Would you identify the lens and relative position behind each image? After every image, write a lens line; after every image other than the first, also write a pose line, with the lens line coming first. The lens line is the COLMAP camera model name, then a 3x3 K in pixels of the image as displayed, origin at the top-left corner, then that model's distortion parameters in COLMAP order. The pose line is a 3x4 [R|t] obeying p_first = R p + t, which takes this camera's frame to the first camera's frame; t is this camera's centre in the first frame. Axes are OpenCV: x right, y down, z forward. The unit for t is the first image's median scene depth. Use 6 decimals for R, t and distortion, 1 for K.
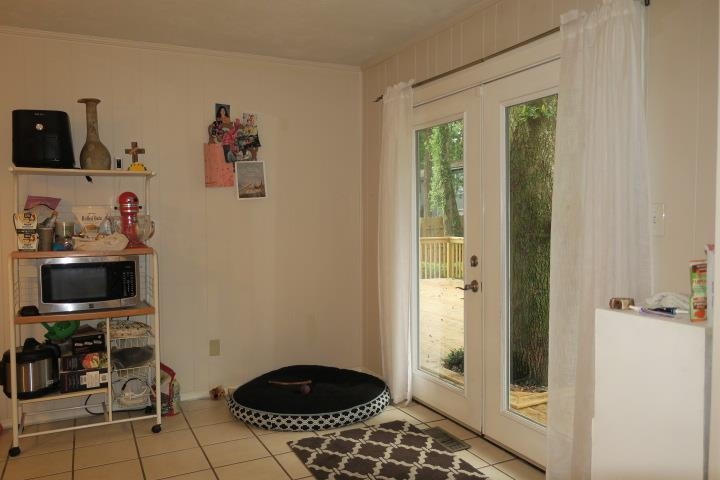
lens RADIAL K [[567.4, 0, 363.3], [0, 567.4, 238.8], [0, 0, 1]] dist [-0.025498, 0.030519]
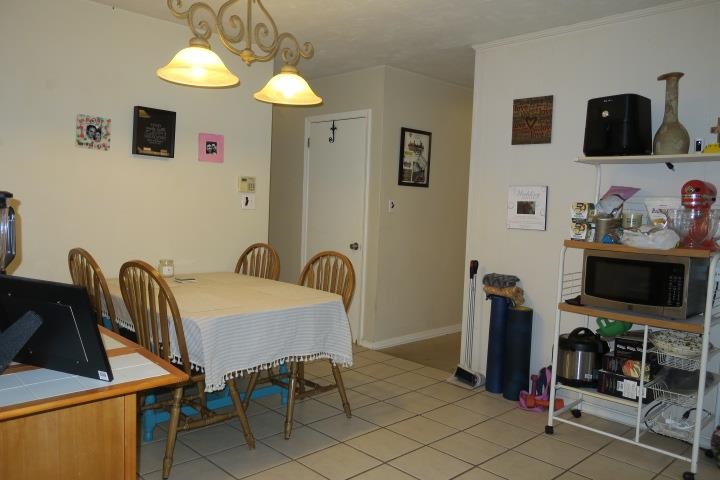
lens RADIAL K [[567.4, 0, 360.0], [0, 567.4, 241.2], [0, 0, 1]] dist [-0.025498, 0.030519]
pose [[0.315672, 0.081357, -0.945374, 0.217714], [-0.073237, 0.995434, 0.061210, -0.009398], [0.946038, 0.049914, 0.320189, 0.294445]]
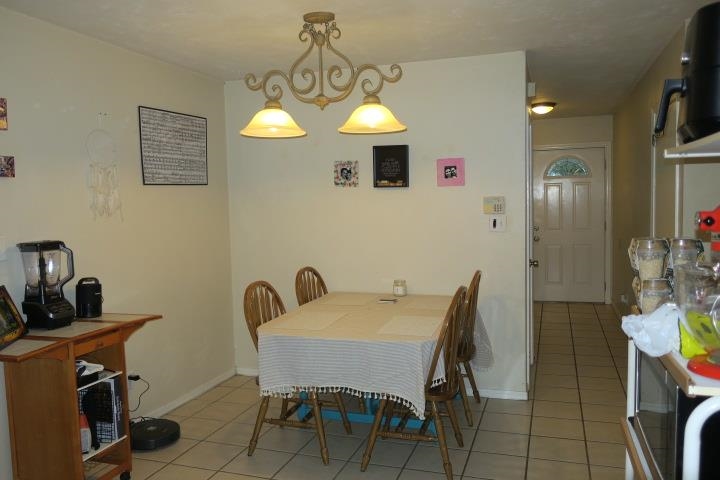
lens RADIAL K [[567.4, 0, 371.1], [0, 567.4, 239.7], [0, 0, 1]] dist [-0.025498, 0.030519]
pose [[-0.703882, 0.074675, -0.706381, -0.040657], [0.003277, 0.994789, 0.101899, -0.088030], [0.710310, 0.069410, -0.700459, 1.086097]]
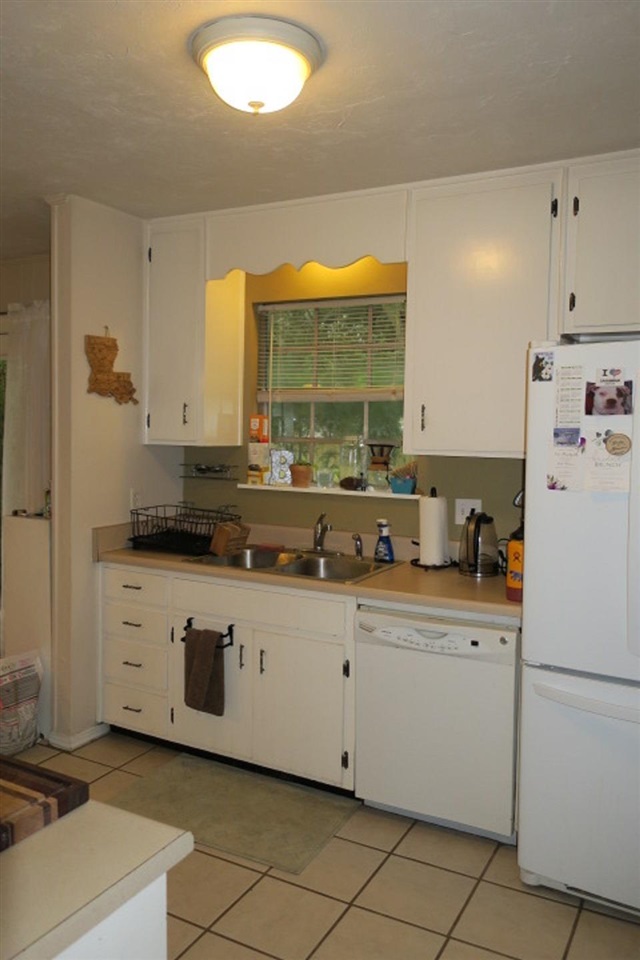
lens RADIAL K [[756.5, 0, 326.9], [0, 756.5, 486.3], [0, 0, 1]] dist [-0.025498, 0.030519]
pose [[0.810745, -0.015698, 0.585189, -0.062904], [-0.008007, 0.999250, 0.037899, -0.029230], [-0.585345, -0.035412, 0.810011, -0.655445]]
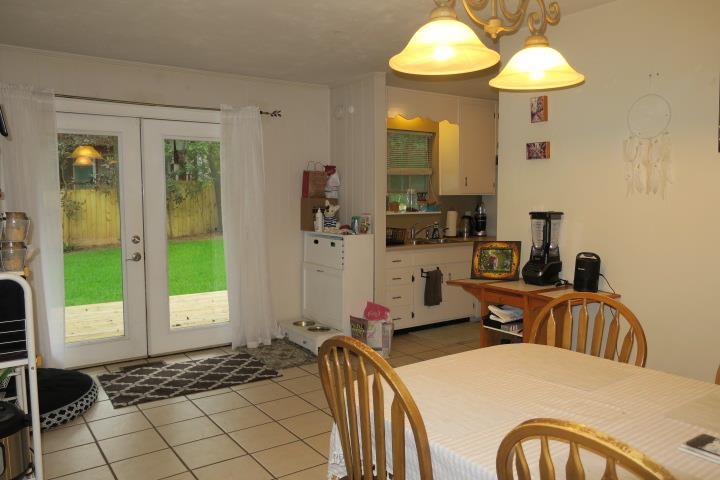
lens RADIAL K [[567.4, 0, 360.3], [0, 567.4, 245.5], [0, 0, 1]] dist [-0.025498, 0.030519]
pose [[-0.152781, -0.077969, 0.985180, -1.236853], [0.044080, 0.995353, 0.085610, -0.041375], [-0.987277, 0.056506, -0.148634, 0.623080]]
